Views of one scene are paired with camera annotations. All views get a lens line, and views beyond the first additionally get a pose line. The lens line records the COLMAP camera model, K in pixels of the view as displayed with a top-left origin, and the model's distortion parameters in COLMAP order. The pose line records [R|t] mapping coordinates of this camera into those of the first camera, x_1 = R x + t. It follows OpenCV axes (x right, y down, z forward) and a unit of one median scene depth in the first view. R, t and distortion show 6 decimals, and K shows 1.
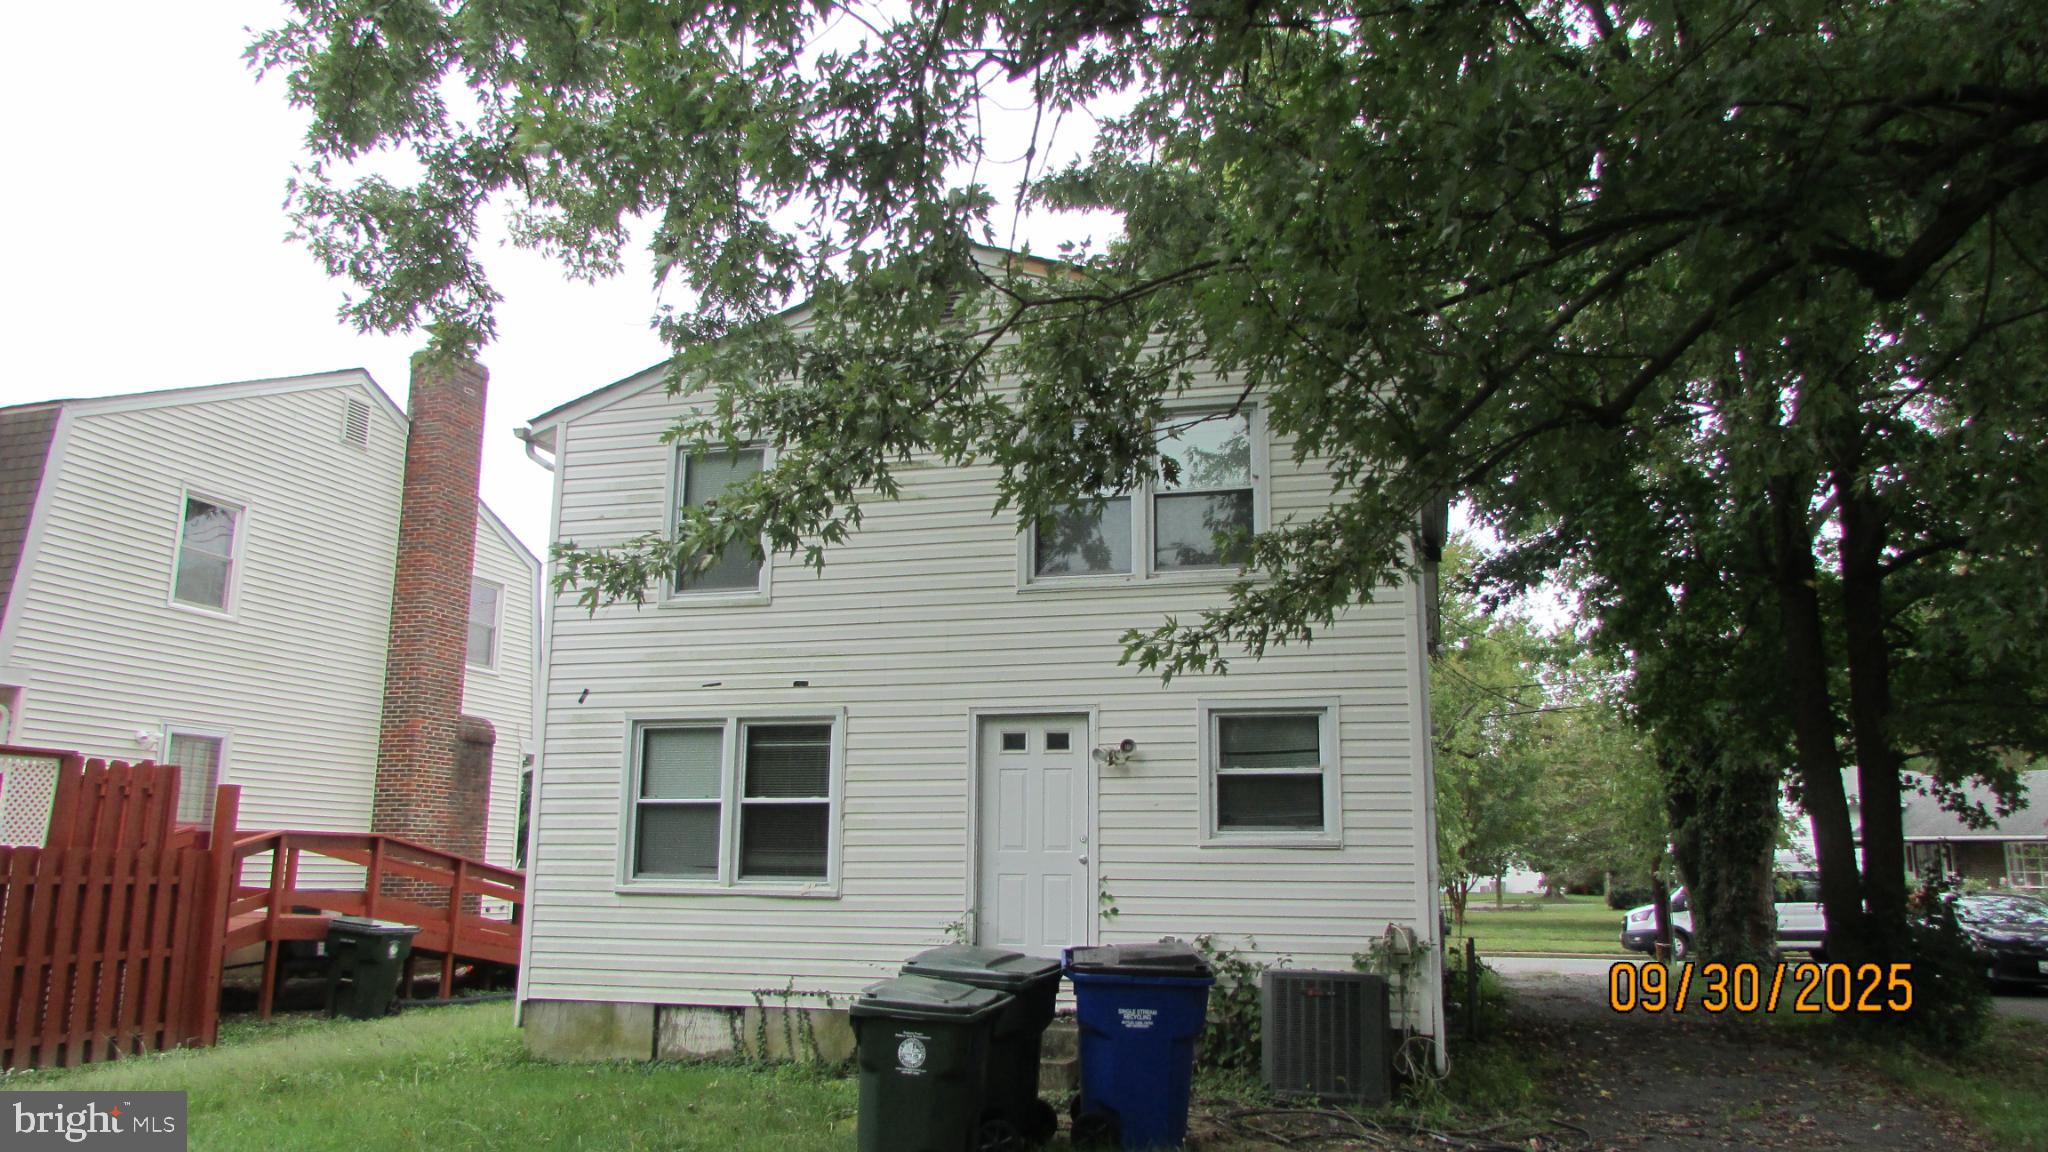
lens RADIAL K [[1450.5, 0, 1024.0], [0, 1450.5, 576.0], [0, 0, 1]] dist [0.005364, -0.047864]
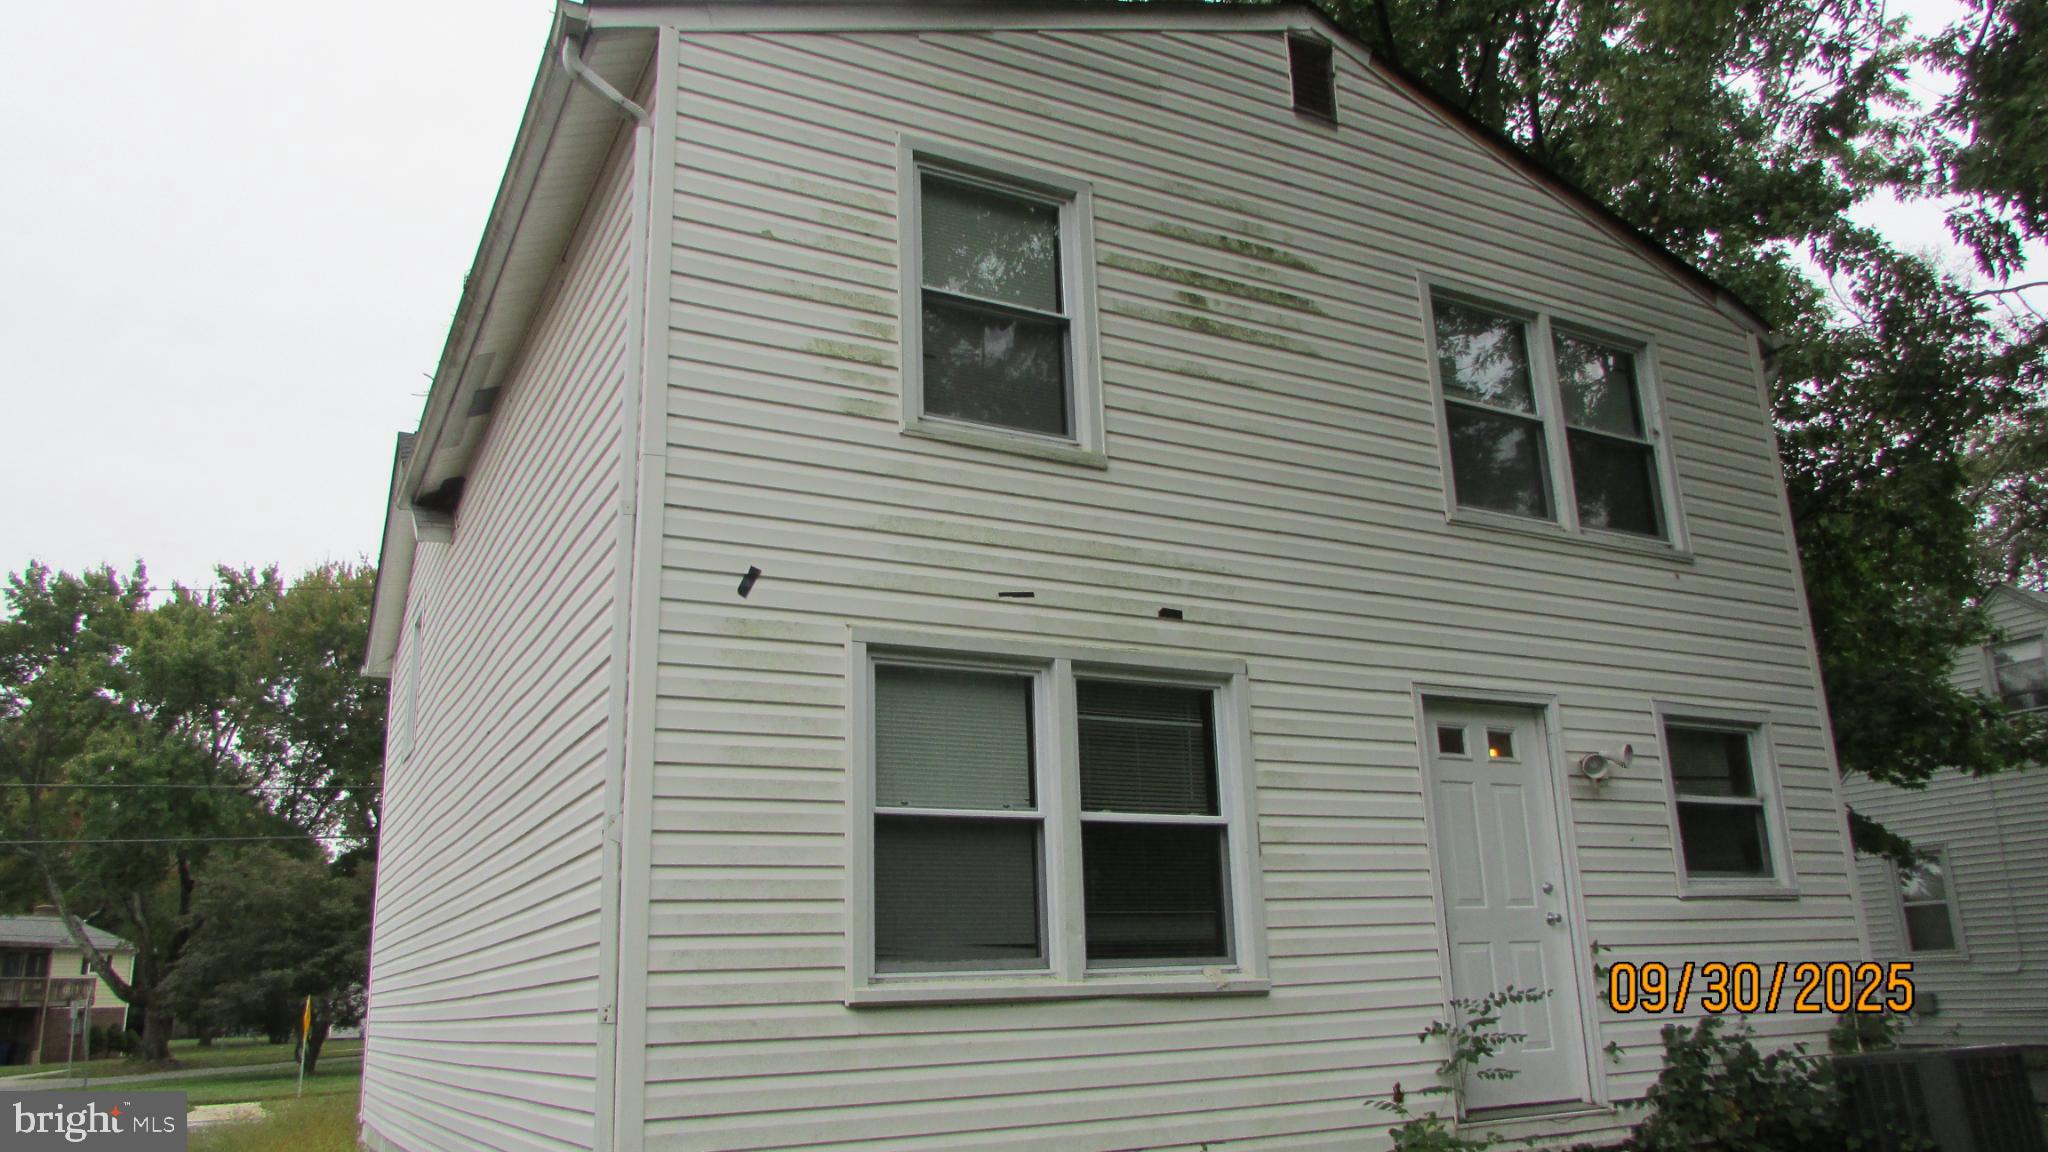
lens RADIAL K [[1450.5, 0, 1024.0], [0, 1450.5, 576.0], [0, 0, 1]] dist [0.005364, -0.047864]
pose [[0.716639, 0.153497, 0.680343, -0.588152], [-0.110065, 0.988148, -0.107006, 0.127762], [-0.688704, 0.001803, 0.725040, 0.633212]]
